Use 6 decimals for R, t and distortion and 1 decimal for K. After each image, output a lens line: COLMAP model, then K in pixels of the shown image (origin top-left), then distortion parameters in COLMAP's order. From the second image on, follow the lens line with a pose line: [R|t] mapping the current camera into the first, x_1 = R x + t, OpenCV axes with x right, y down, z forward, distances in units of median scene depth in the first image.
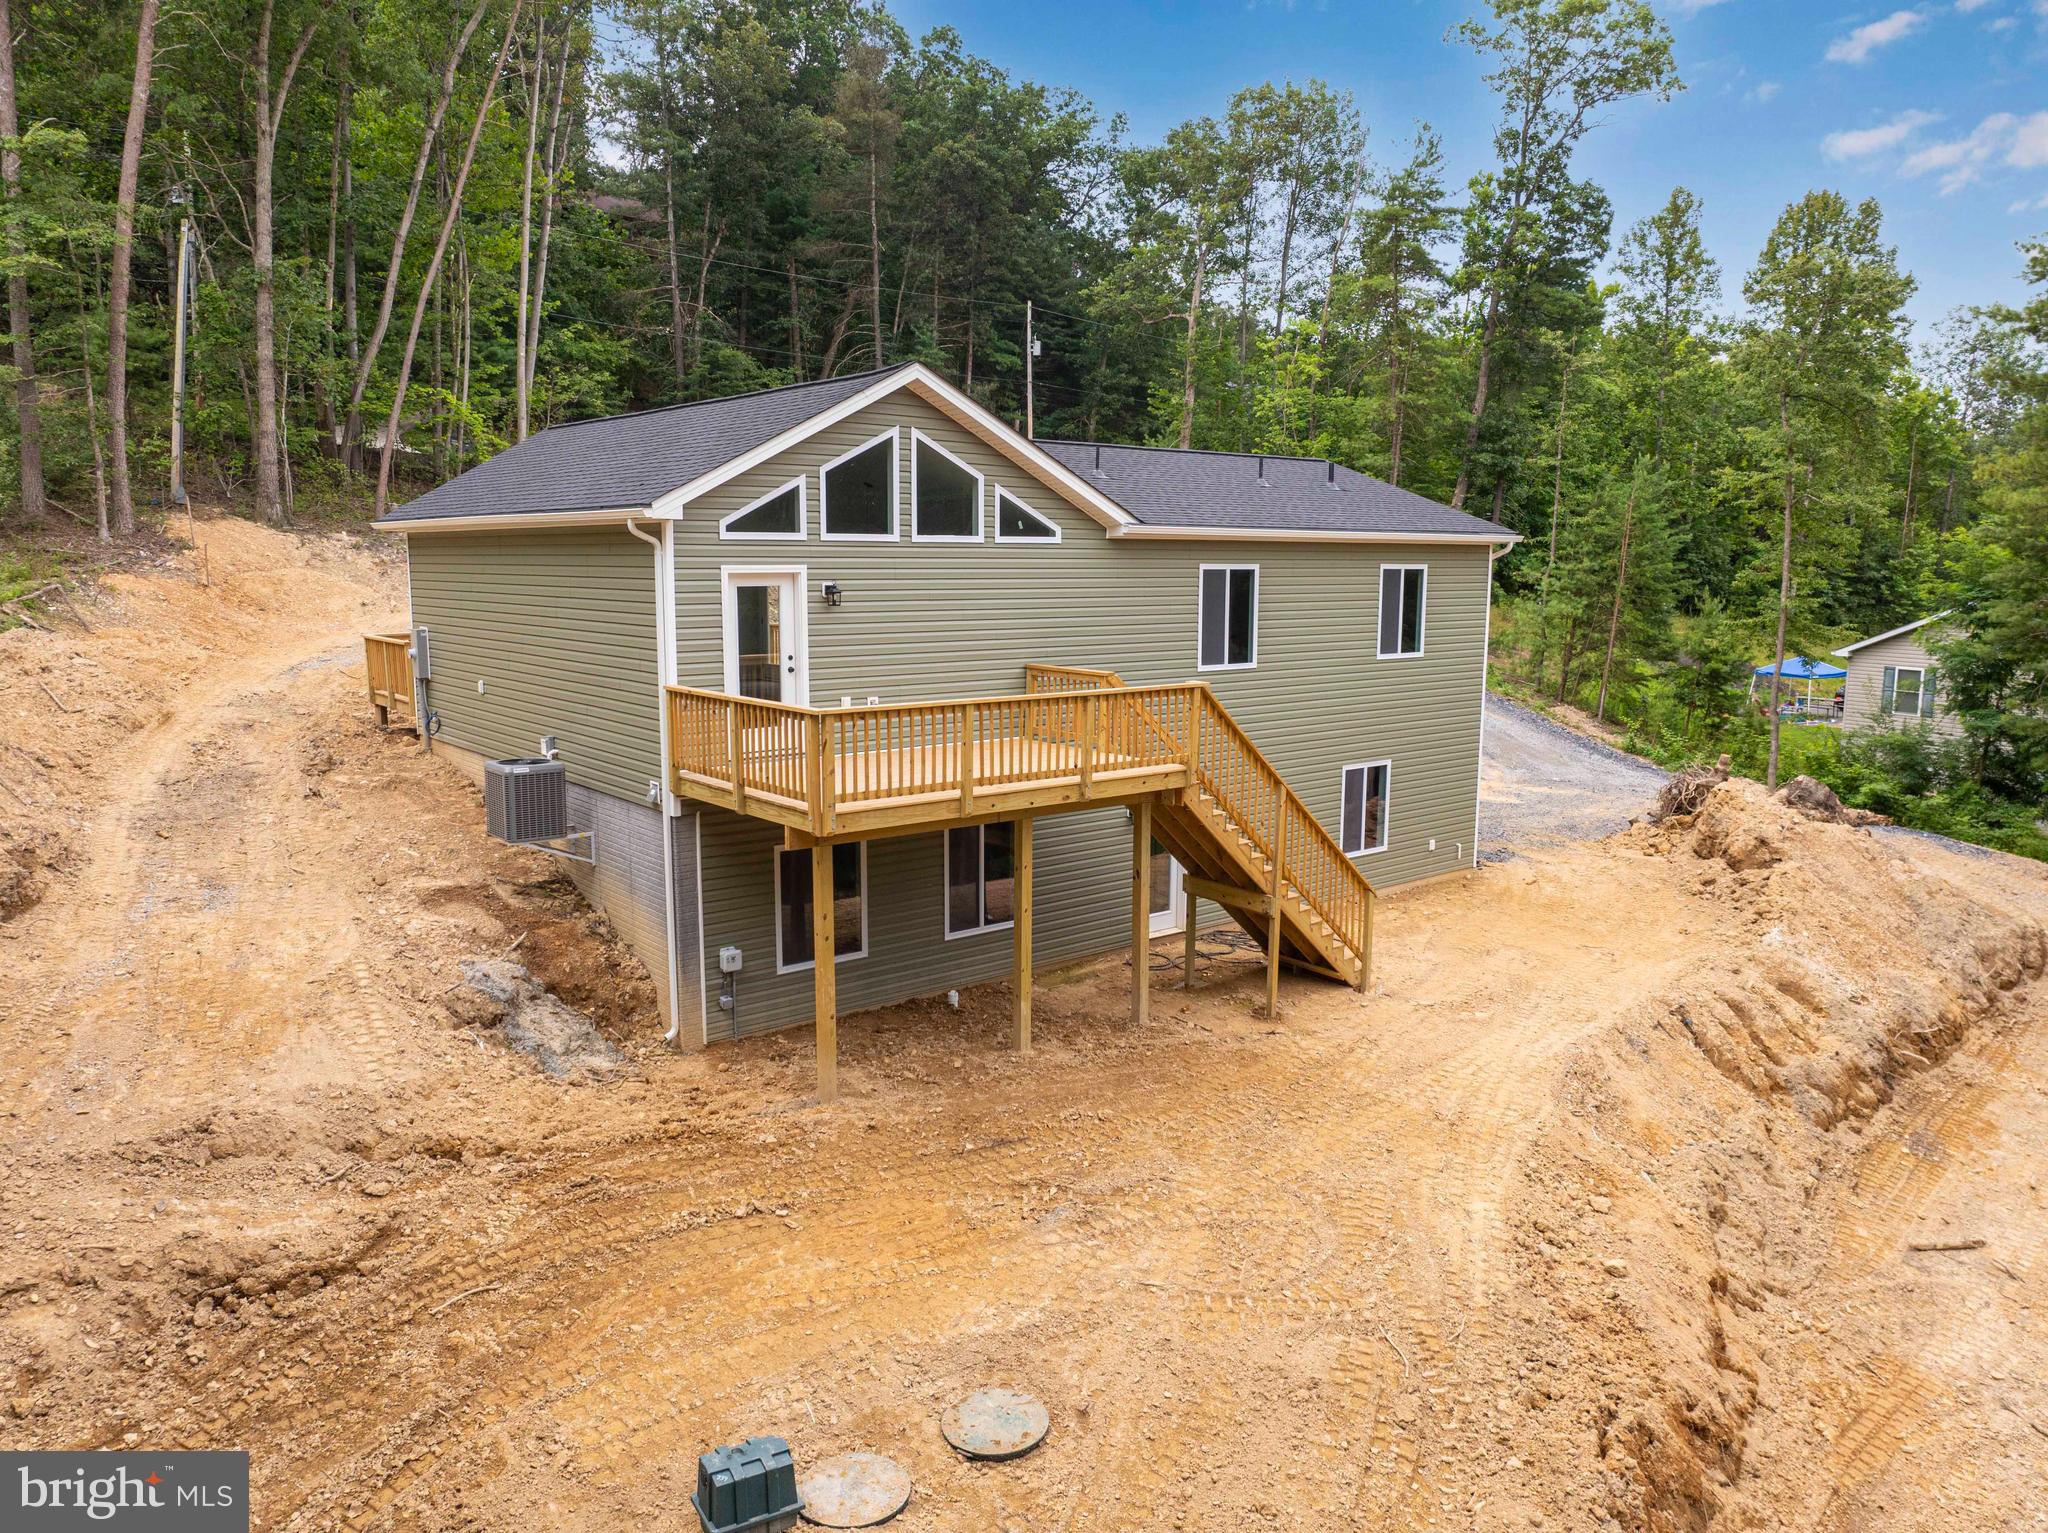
lens RADIAL K [[1440.1, 0, 1026.6], [0, 1440.1, 760.5], [0, 0, 1]] dist [-0.040278, 0.004184]
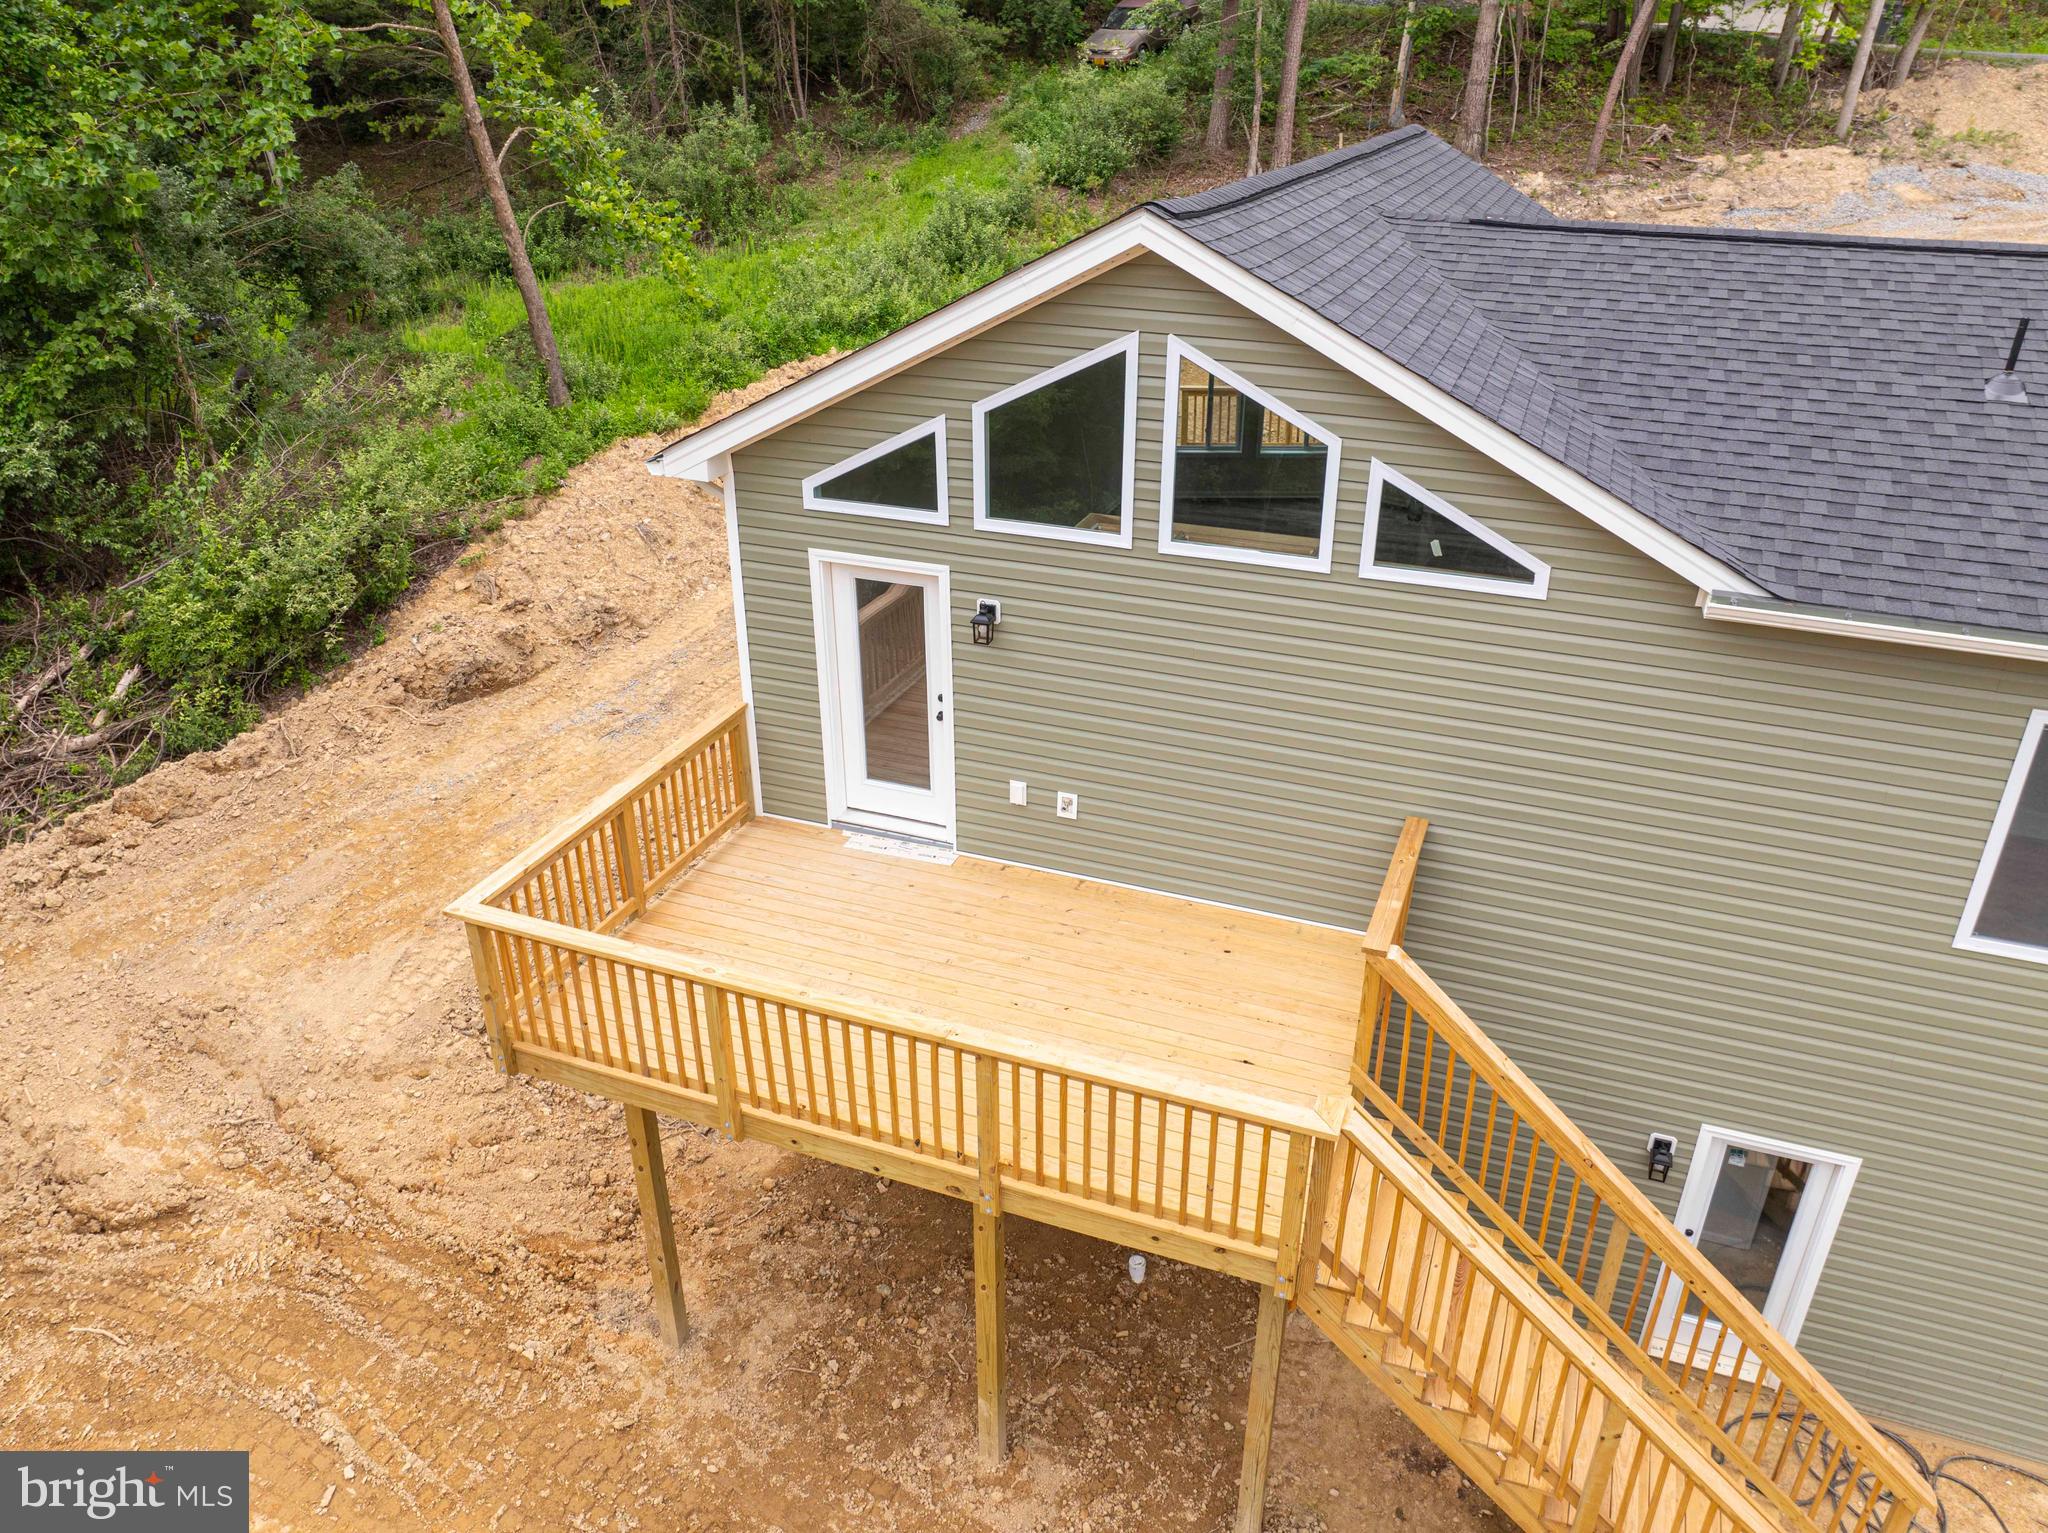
lens RADIAL K [[1439.4, 0, 1030.3], [0, 1439.4, 762.9], [0, 0, 1]] dist [-0.043990, 0.011810]
pose [[0.497665, 0.385145, -0.777170, 0.324873], [-0.123638, 0.918358, 0.375941, -0.264180], [0.858512, -0.091005, 0.504653, 0.664037]]
